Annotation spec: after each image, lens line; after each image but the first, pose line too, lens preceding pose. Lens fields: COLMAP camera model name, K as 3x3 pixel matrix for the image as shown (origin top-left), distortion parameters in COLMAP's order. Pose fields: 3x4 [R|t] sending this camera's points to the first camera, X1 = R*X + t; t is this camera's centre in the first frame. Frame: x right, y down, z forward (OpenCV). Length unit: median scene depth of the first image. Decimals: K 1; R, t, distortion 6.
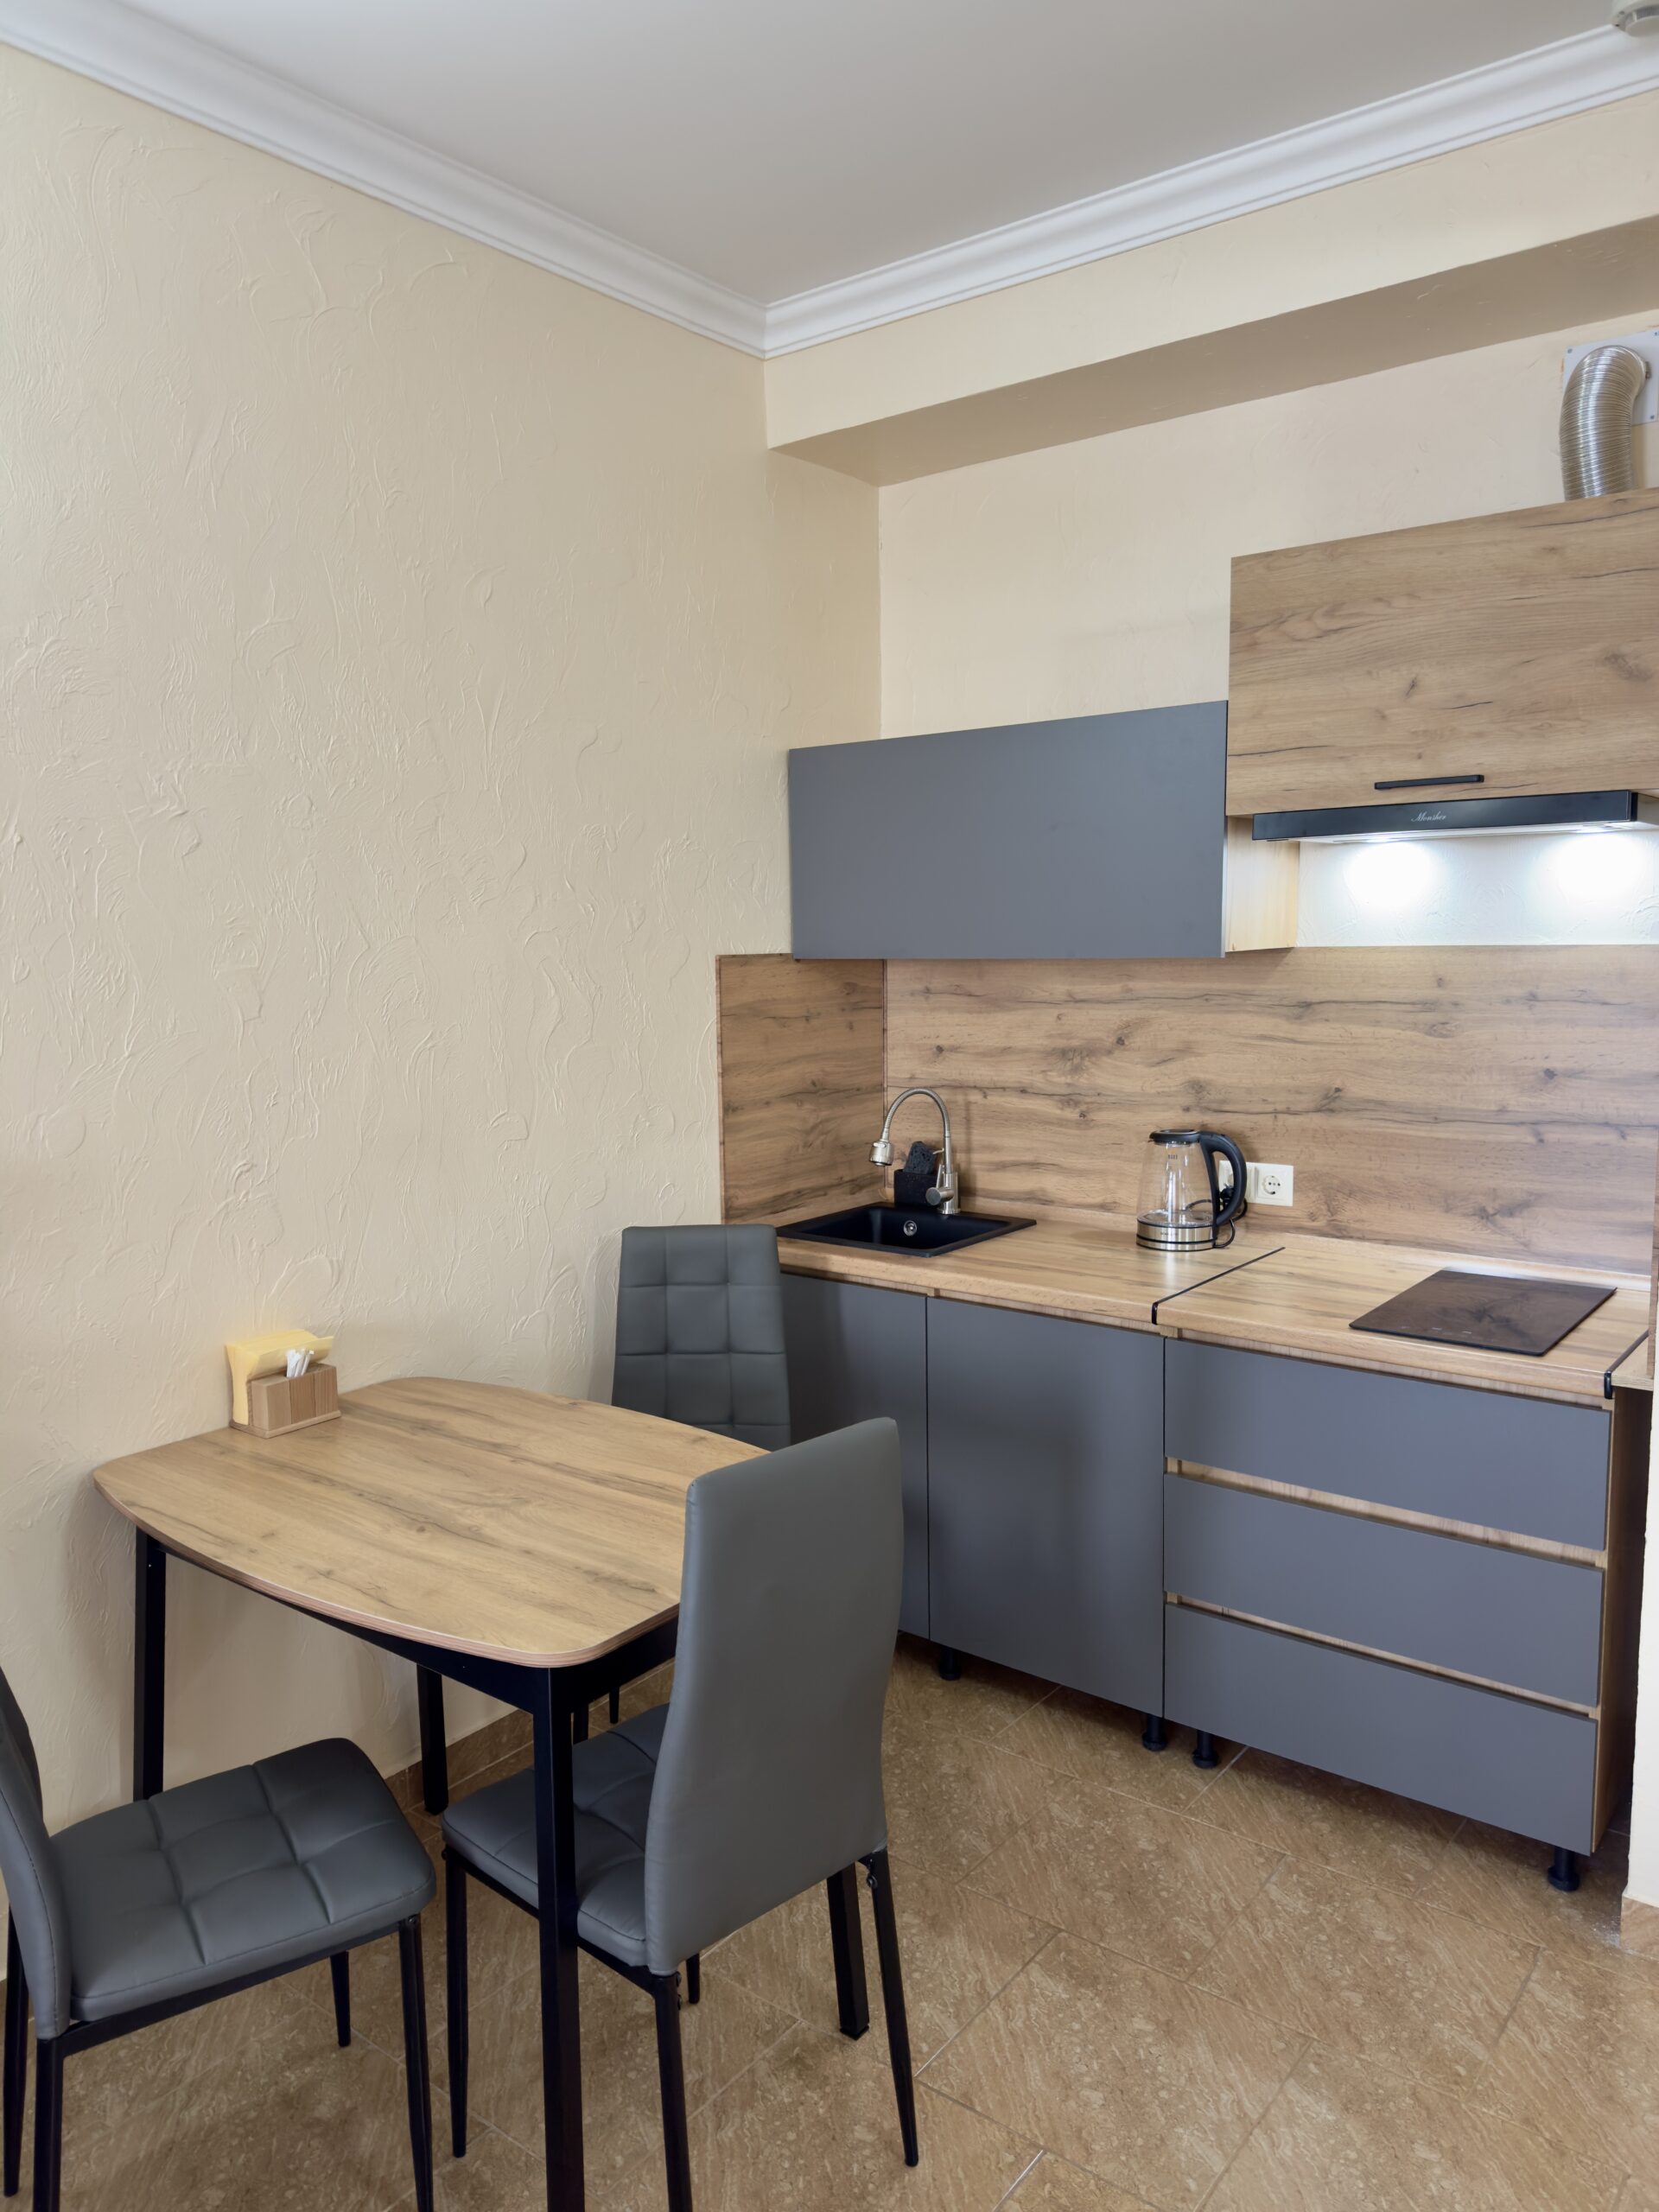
lens RADIAL K [[1564.4, 0, 829.5], [0, 1564.4, 1106.0], [0, 0, 1]] dist [0.168403, -0.263073]
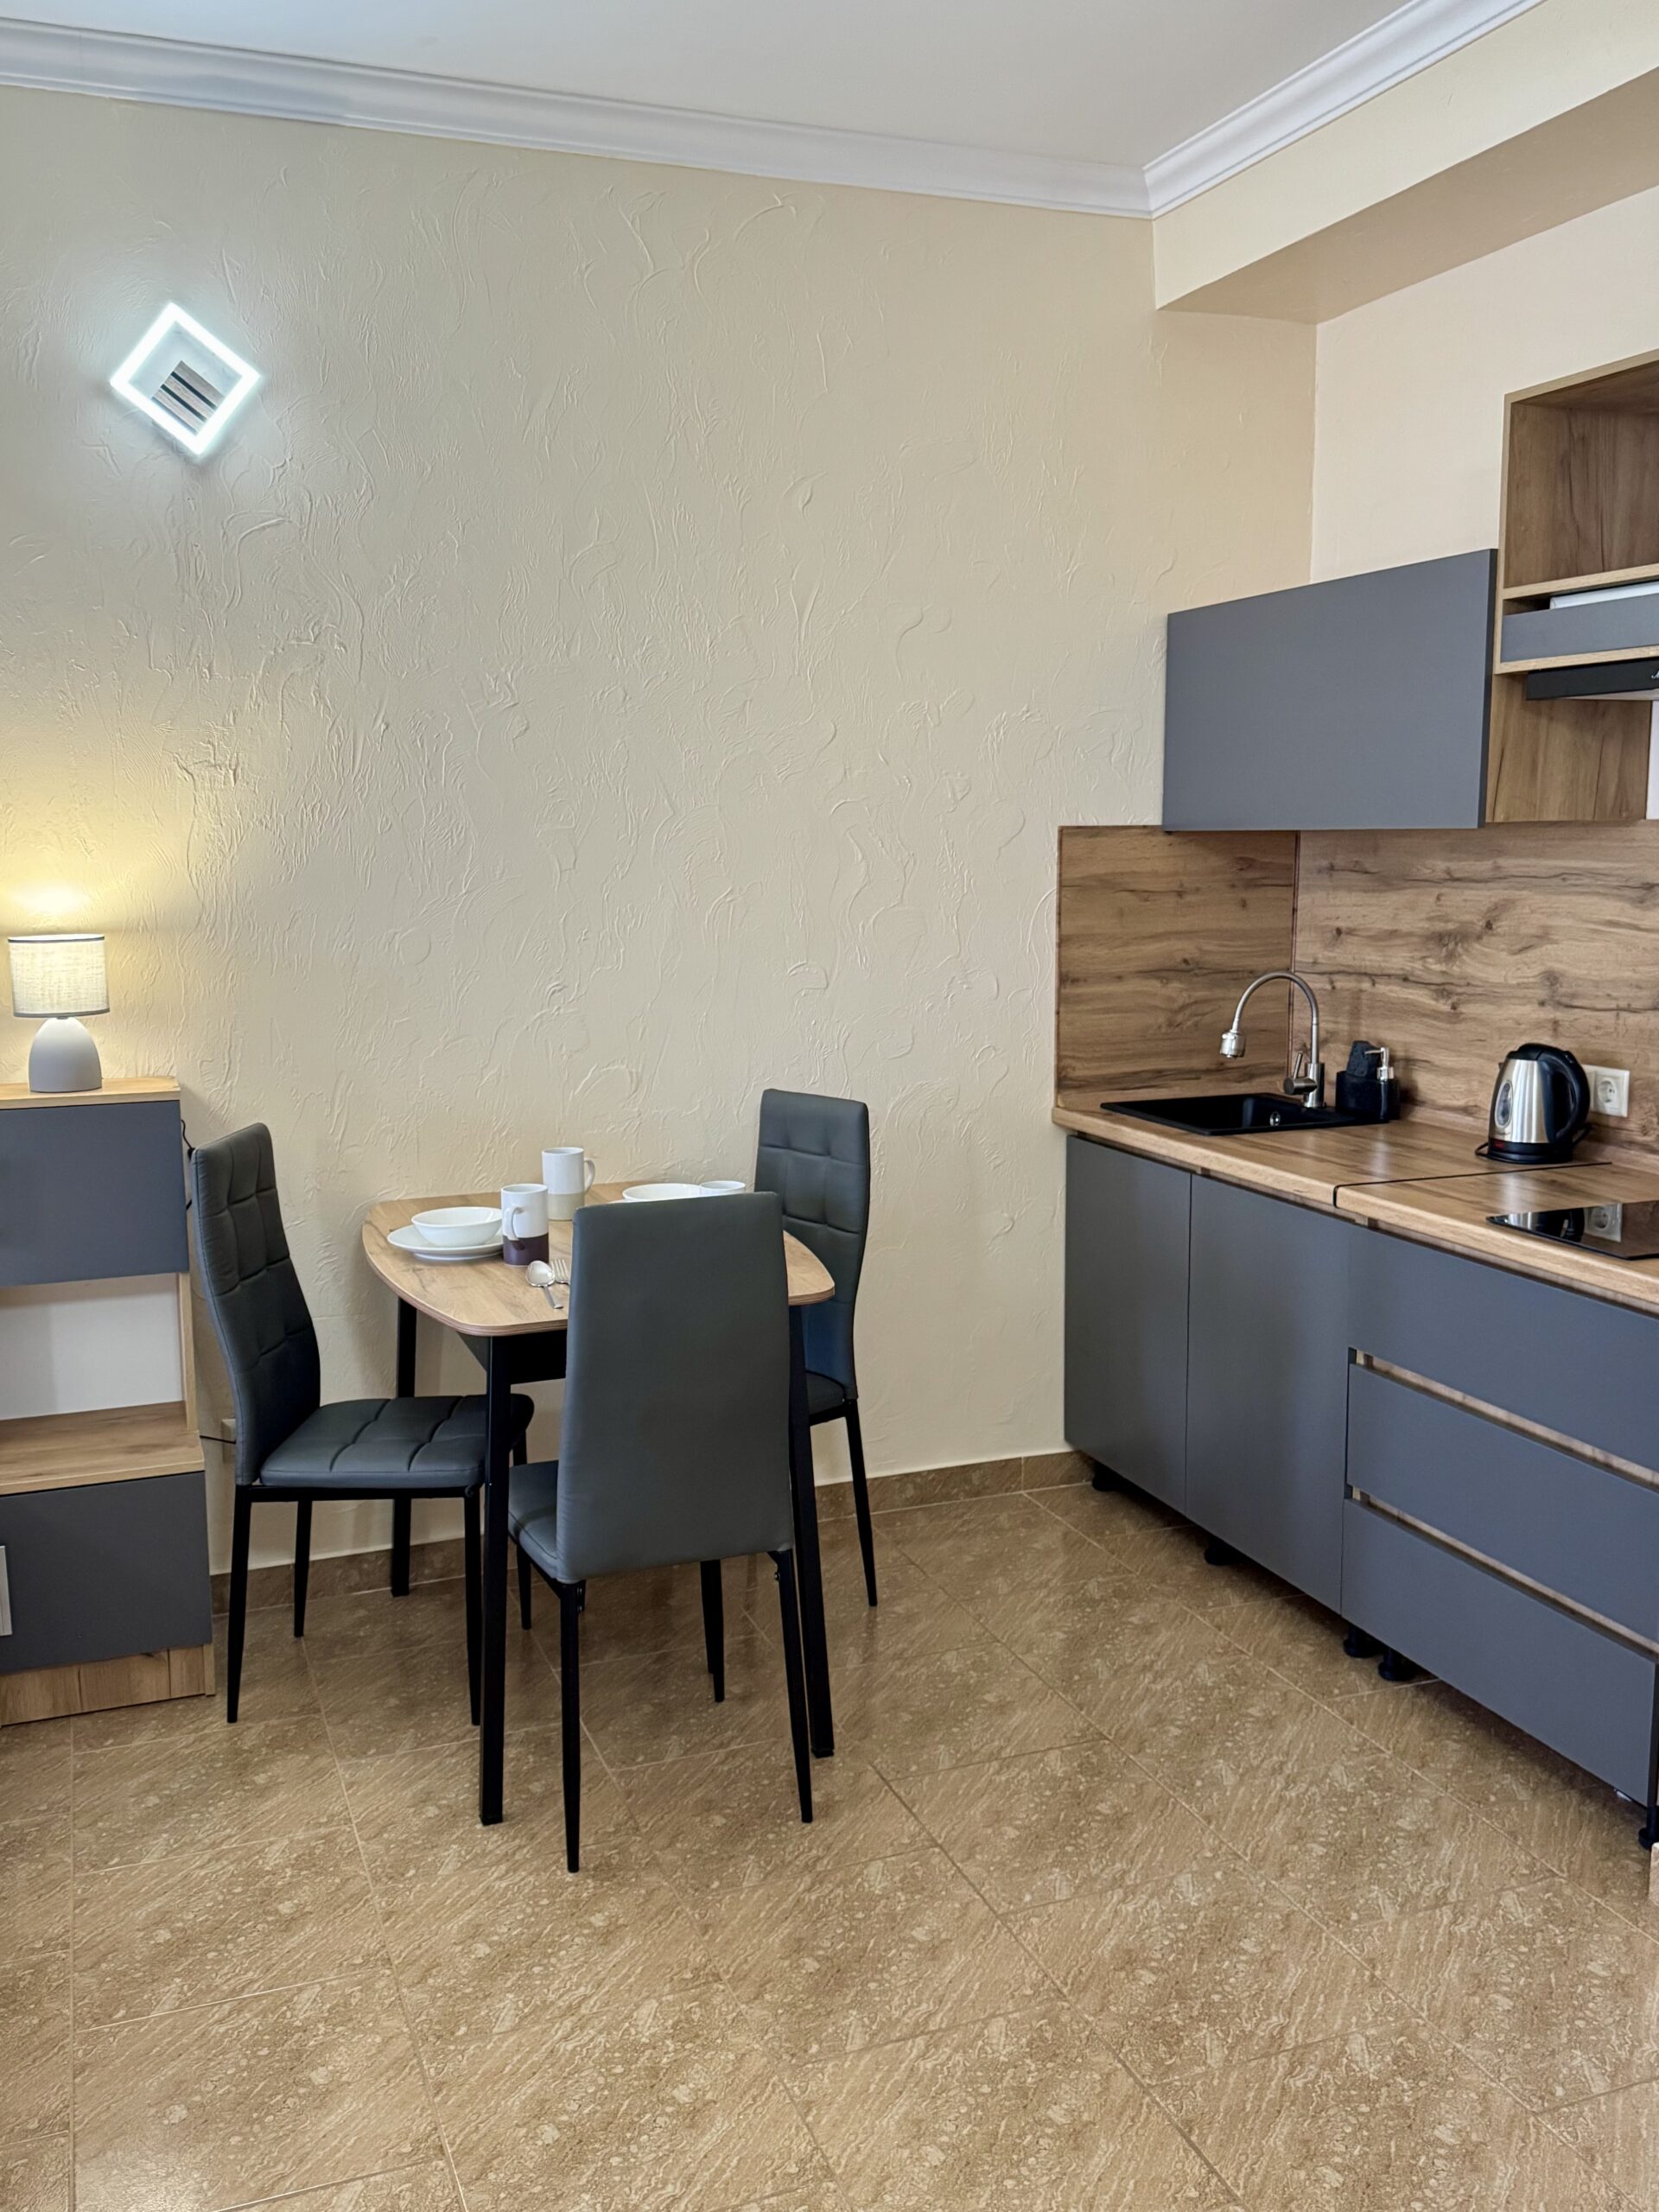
lens RADIAL K [[1936.2, 0, 828.9], [0, 1936.2, 1095.2], [0, 0, 1]] dist [0.236935, -0.456213]
pose [[0.858201, 0.081267, -0.506840, 0.434980], [-0.065955, 0.996661, 0.048127, 0.025315], [0.509059, -0.007874, 0.860696, -0.157420]]
